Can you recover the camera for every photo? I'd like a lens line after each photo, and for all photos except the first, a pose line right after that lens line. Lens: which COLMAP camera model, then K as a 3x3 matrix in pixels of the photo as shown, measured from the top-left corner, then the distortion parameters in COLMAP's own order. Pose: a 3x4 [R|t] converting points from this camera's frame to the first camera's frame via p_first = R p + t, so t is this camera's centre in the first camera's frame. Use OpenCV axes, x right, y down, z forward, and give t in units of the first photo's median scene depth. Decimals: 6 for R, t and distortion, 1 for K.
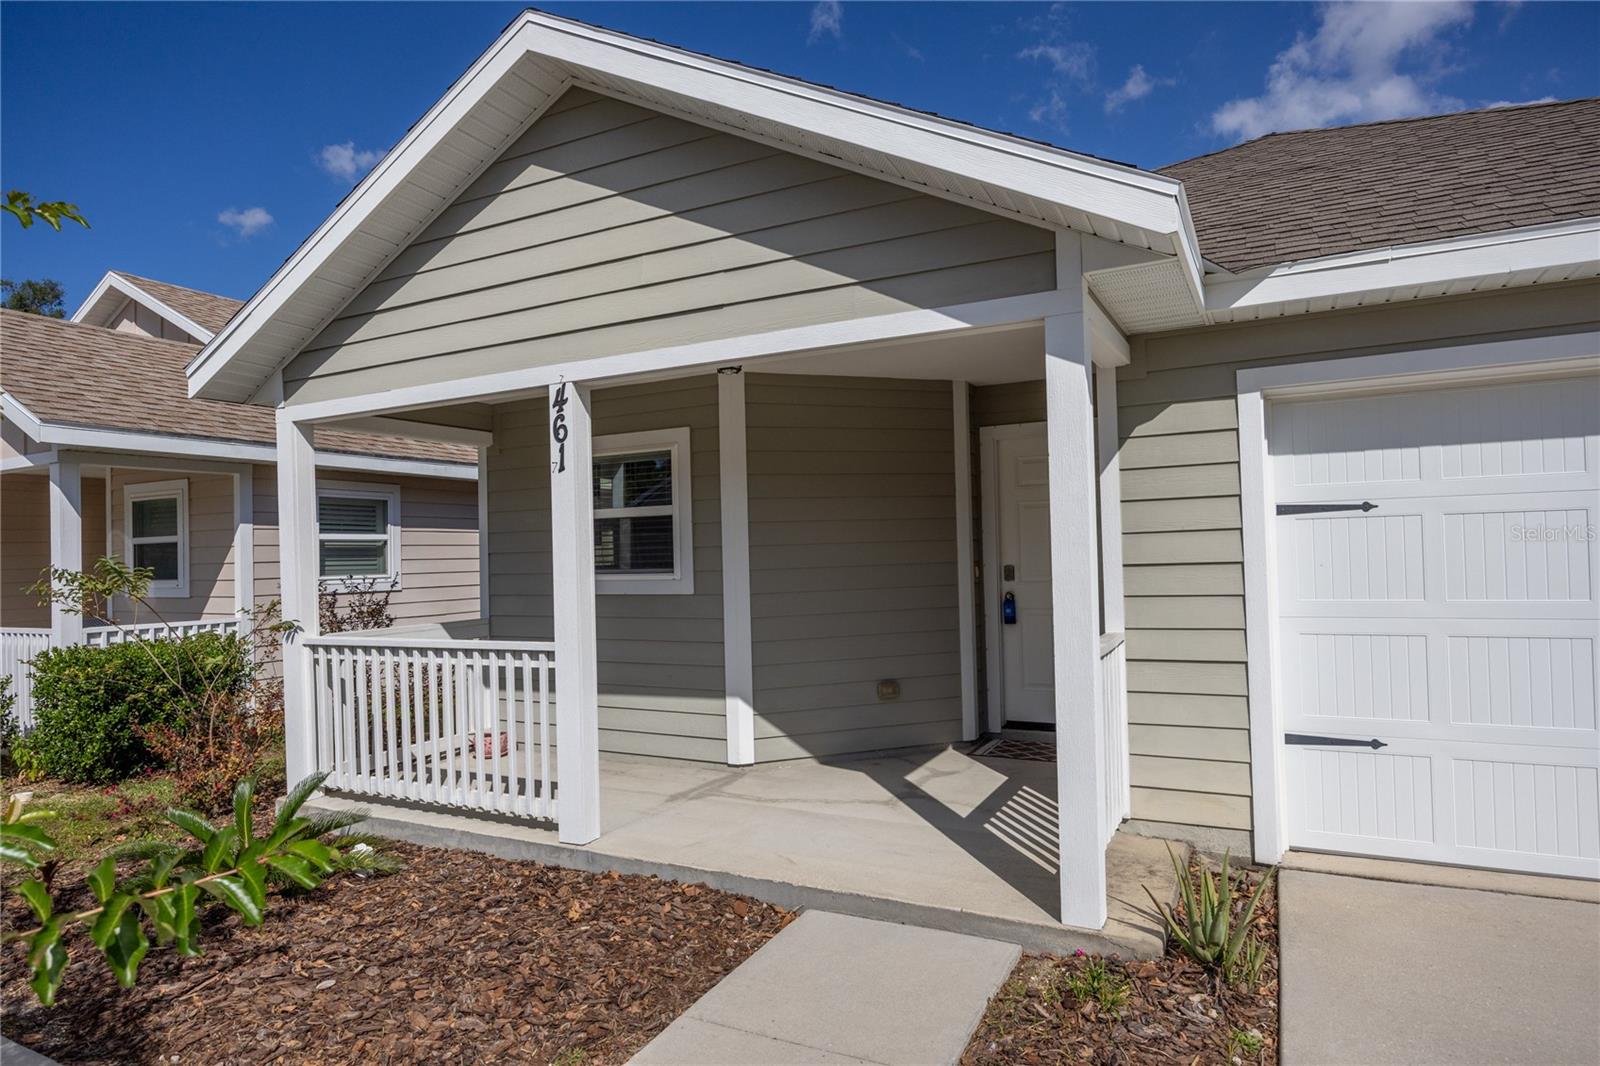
lens RADIAL K [[920.3, 0, 796.9], [0, 920.3, 539.1], [0, 0, 1]] dist [-0.000568, -0.000271]
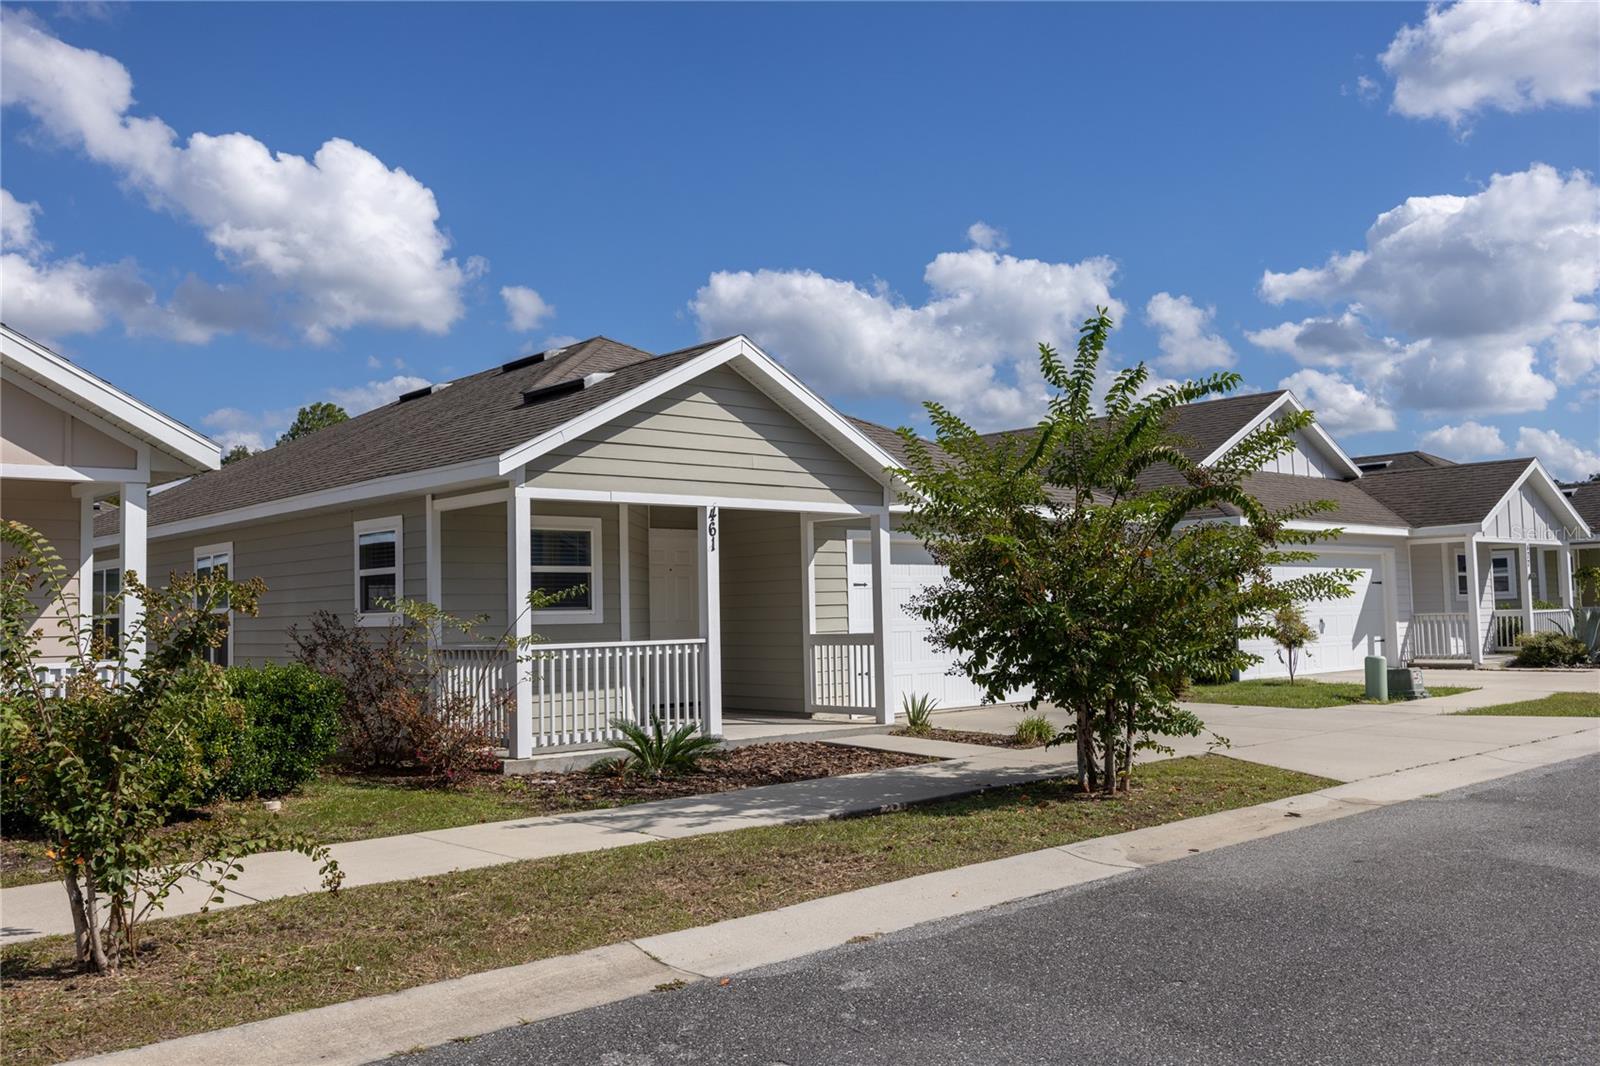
lens RADIAL K [[1399.5, 0, 800.0], [0, 1399.5, 533.0], [0, 0, 1]] dist [0.080234, 0.000166]
pose [[0.352369, 0.074233, 0.932913, -3.049721], [-0.004935, 0.996983, -0.077467, 0.121788], [-0.935848, 0.022693, 0.351672, -0.239065]]
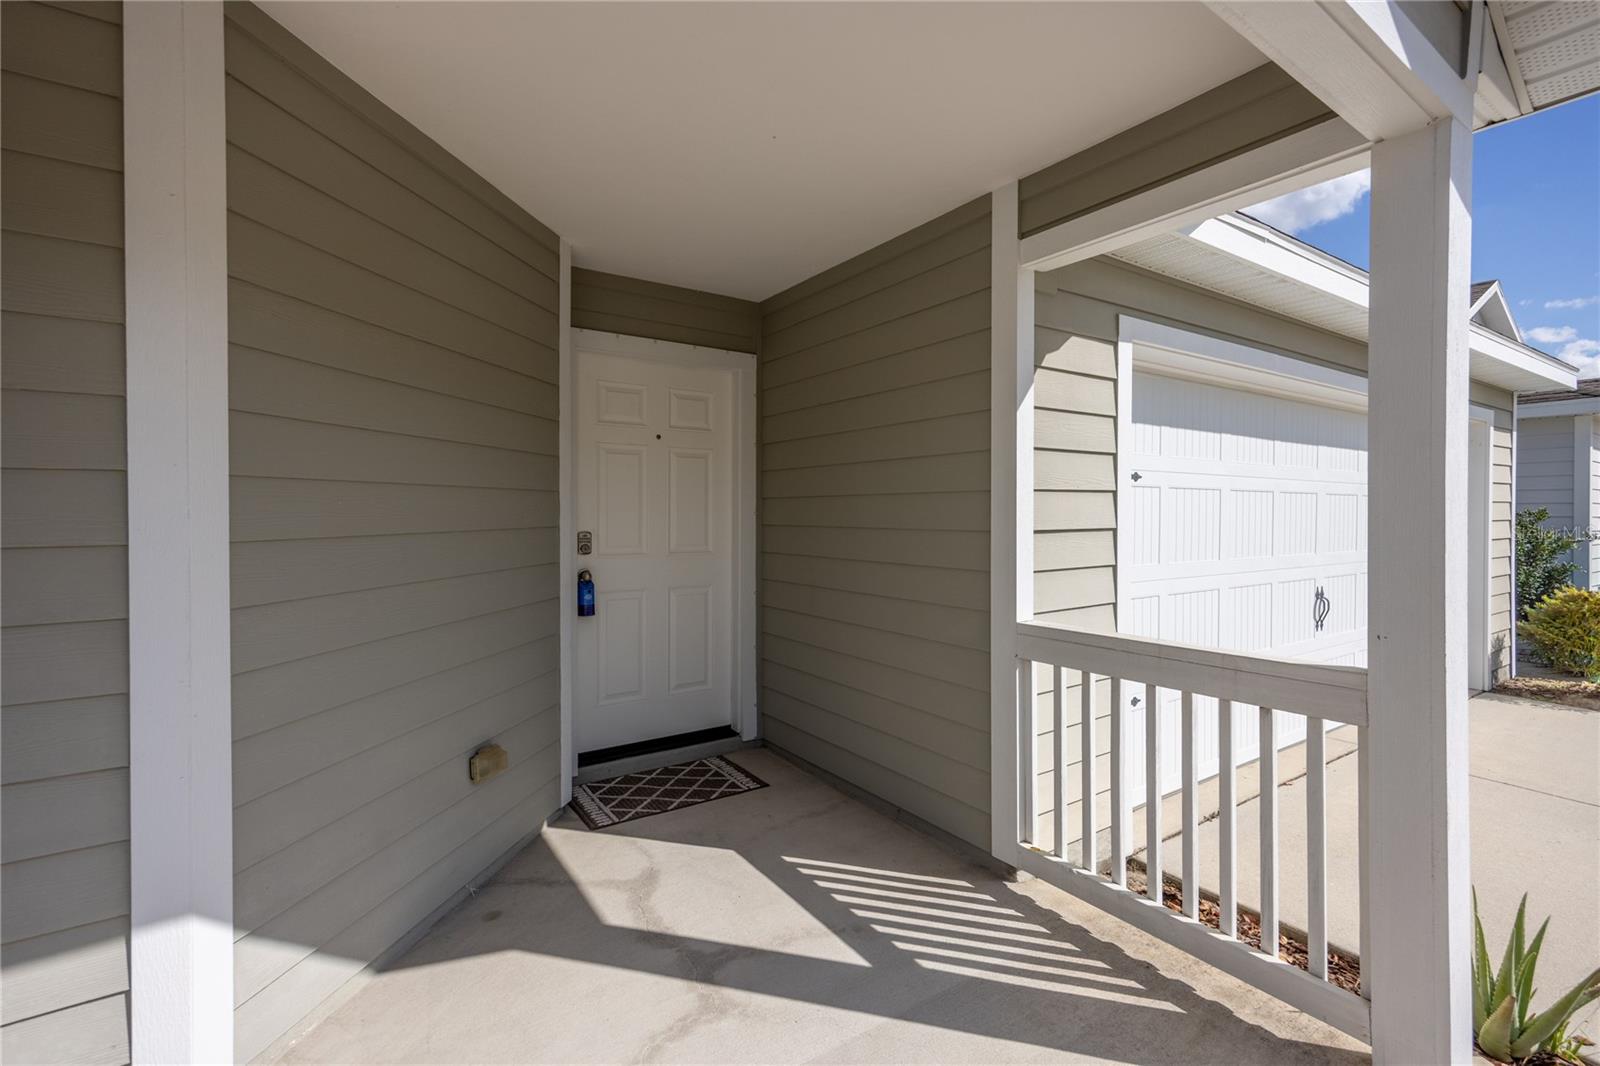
lens RADIAL K [[714.1, 0, 806.7], [0, 714.1, 525.4], [0, 0, 1]] dist [-0.001454, -0.000042]
pose [[0.467727, 0.007073, 0.883844, -0.255807], [-0.025564, 0.999658, 0.005528, 0.023568], [-0.883503, -0.025180, 0.467748, 0.891126]]
